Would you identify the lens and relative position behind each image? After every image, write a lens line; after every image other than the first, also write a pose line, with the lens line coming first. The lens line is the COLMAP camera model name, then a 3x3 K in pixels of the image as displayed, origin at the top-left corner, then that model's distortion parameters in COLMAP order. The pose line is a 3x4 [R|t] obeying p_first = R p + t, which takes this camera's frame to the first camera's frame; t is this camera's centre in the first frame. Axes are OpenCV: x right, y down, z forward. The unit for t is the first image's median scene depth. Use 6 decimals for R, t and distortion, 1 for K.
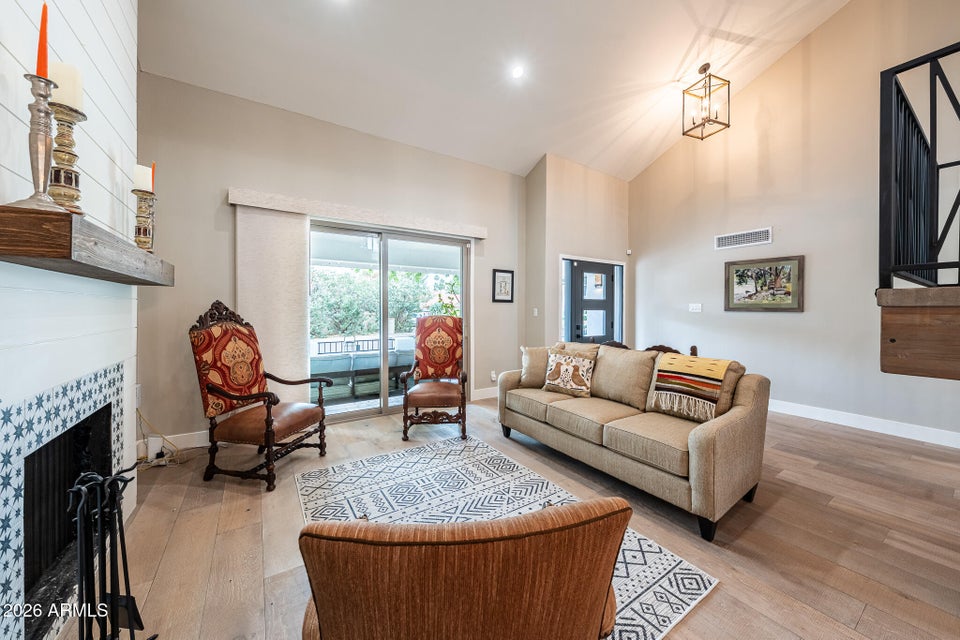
lens RADIAL K [[349.1, 0, 483.8], [0, 349.1, 310.4], [0, 0, 1]] dist [-0.000549, -0.000037]
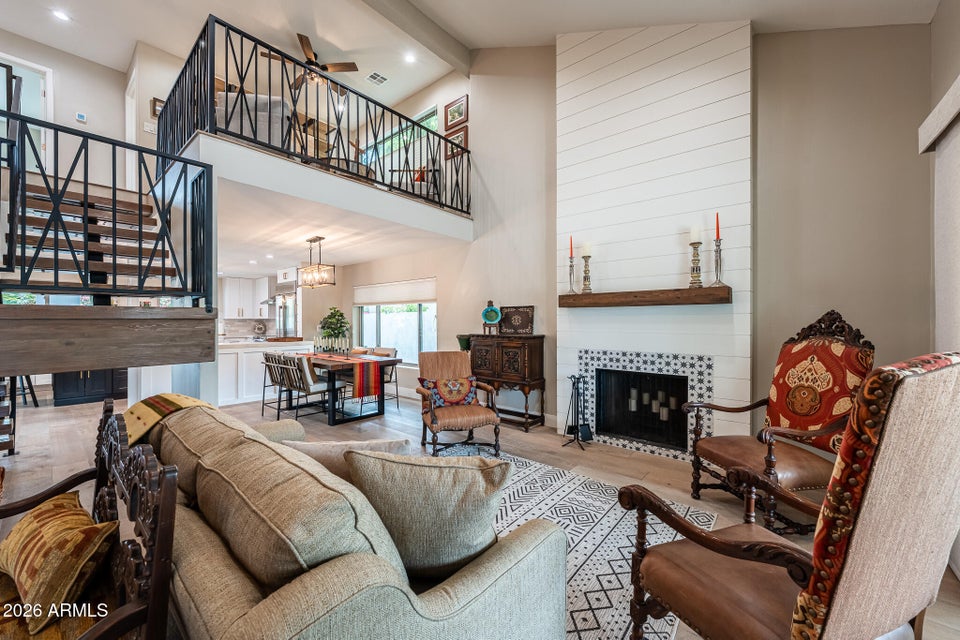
lens RADIAL K [[372.1, 0, 480.0], [0, 372.1, 320.0], [0, 0, 1]] dist [0.000318, -0.000054]
pose [[-0.960555, -0.001313, -0.278088, 0.187693], [-0.001691, 0.999998, 0.001119, -0.004460], [0.278086, 0.001545, -0.960555, 1.168506]]
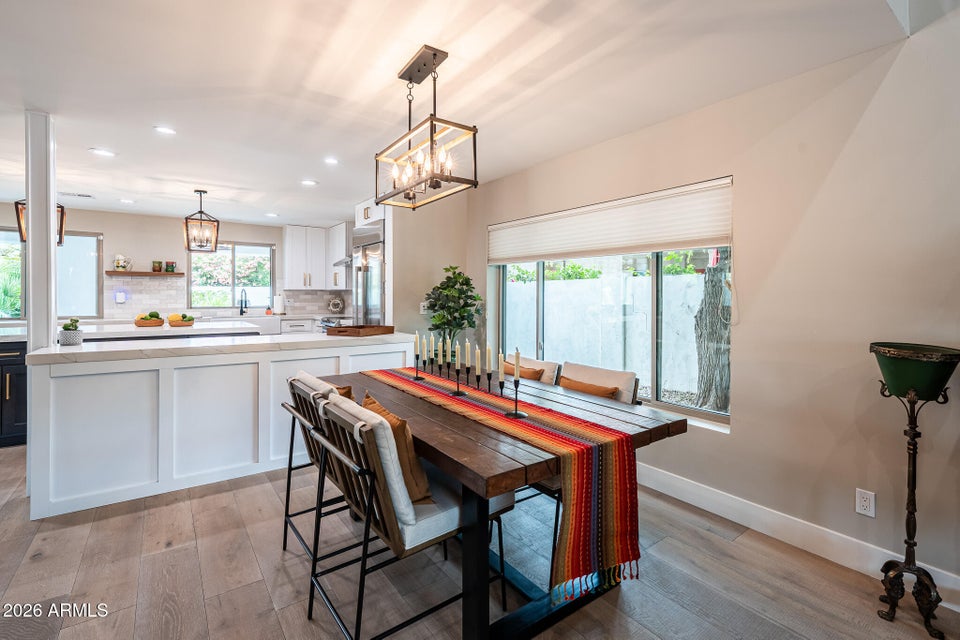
lens RADIAL K [[437.3, 0, 510.7], [0, 437.3, 296.2], [0, 0, 1]] dist [-0.003045, -0.000814]
pose [[-0.996462, -0.009086, -0.083554, 0.311592], [-0.009648, 0.999933, 0.006326, 0.000951], [0.083491, 0.007110, -0.996483, 0.316488]]
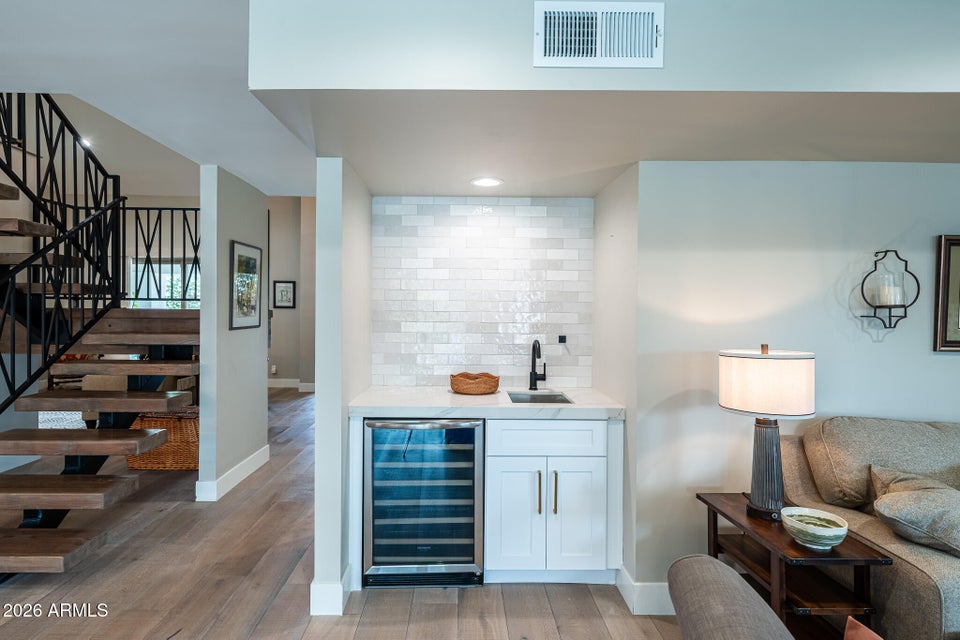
lens RADIAL K [[497.8, 0, 464.8], [0, 497.8, 314.4], [0, 0, 1]] dist [0.000059, -0.000015]
pose [[0.837980, 0.008266, -0.545639, 1.939698], [-0.006124, 0.999965, 0.005744, -0.020354], [0.545667, -0.001472, 0.838001, -0.101950]]
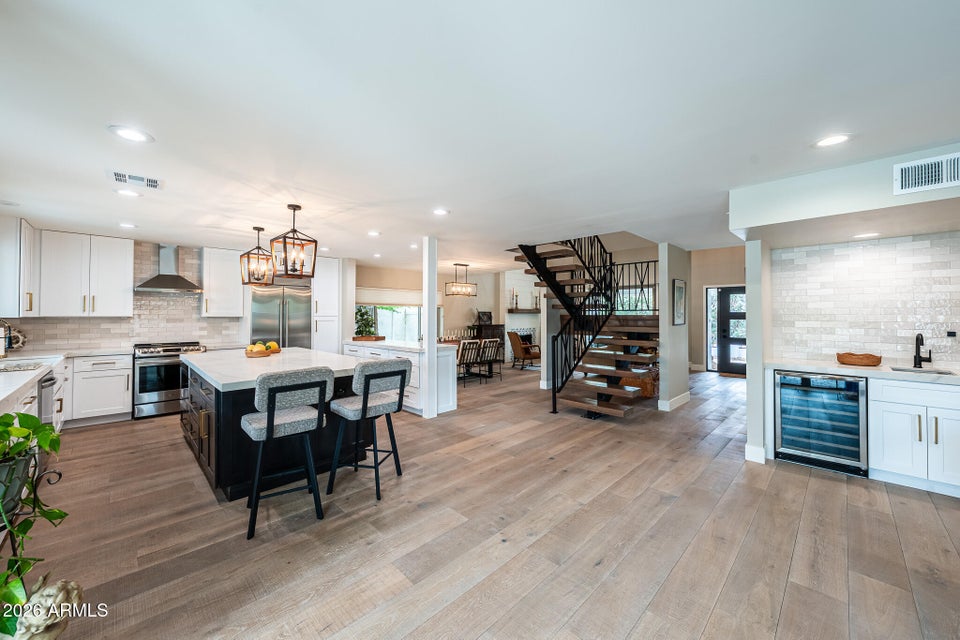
lens RADIAL K [[359.9, 0, 468.9], [0, 359.9, 311.1], [0, 0, 1]] dist [-0.001751, -0.000049]
pose [[0.178785, -0.014998, -0.983774, 2.217048], [-0.003490, 0.999868, -0.015878, -0.011775], [0.983882, 0.006272, 0.178709, -0.526762]]
